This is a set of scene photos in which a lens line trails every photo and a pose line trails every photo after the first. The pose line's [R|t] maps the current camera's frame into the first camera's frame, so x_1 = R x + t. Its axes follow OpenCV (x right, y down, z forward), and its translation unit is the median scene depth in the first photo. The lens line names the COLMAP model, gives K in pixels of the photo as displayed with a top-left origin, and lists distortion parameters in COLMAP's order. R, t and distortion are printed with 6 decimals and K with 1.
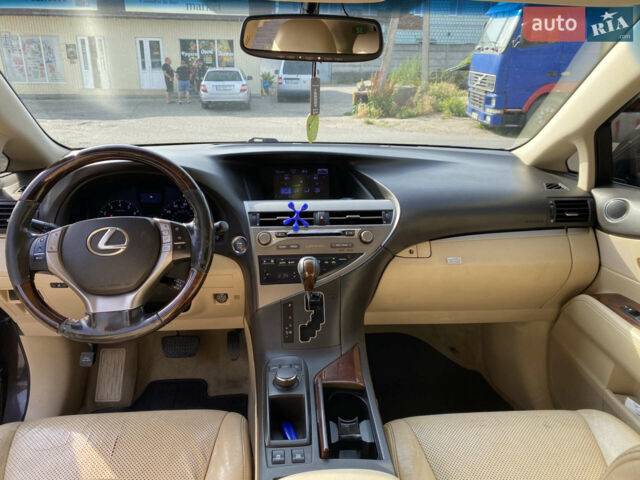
lens RADIAL K [[483.8, 0, 320.2], [0, 483.8, 242.2], [0, 0, 1]] dist [0.028530, -0.015438]
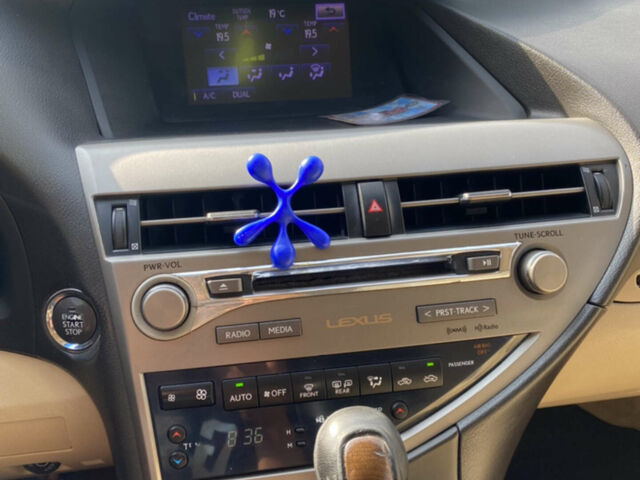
lens RADIAL K [[642.6, 0, 322.2], [0, 642.6, 241.3], [0, 0, 1]] dist [0.047273, 0.000000]
pose [[0.995027, -0.053845, 0.083798, -0.057055], [0.033939, 0.974226, 0.223008, -0.112022], [-0.093646, -0.219055, 0.971208, 0.647721]]
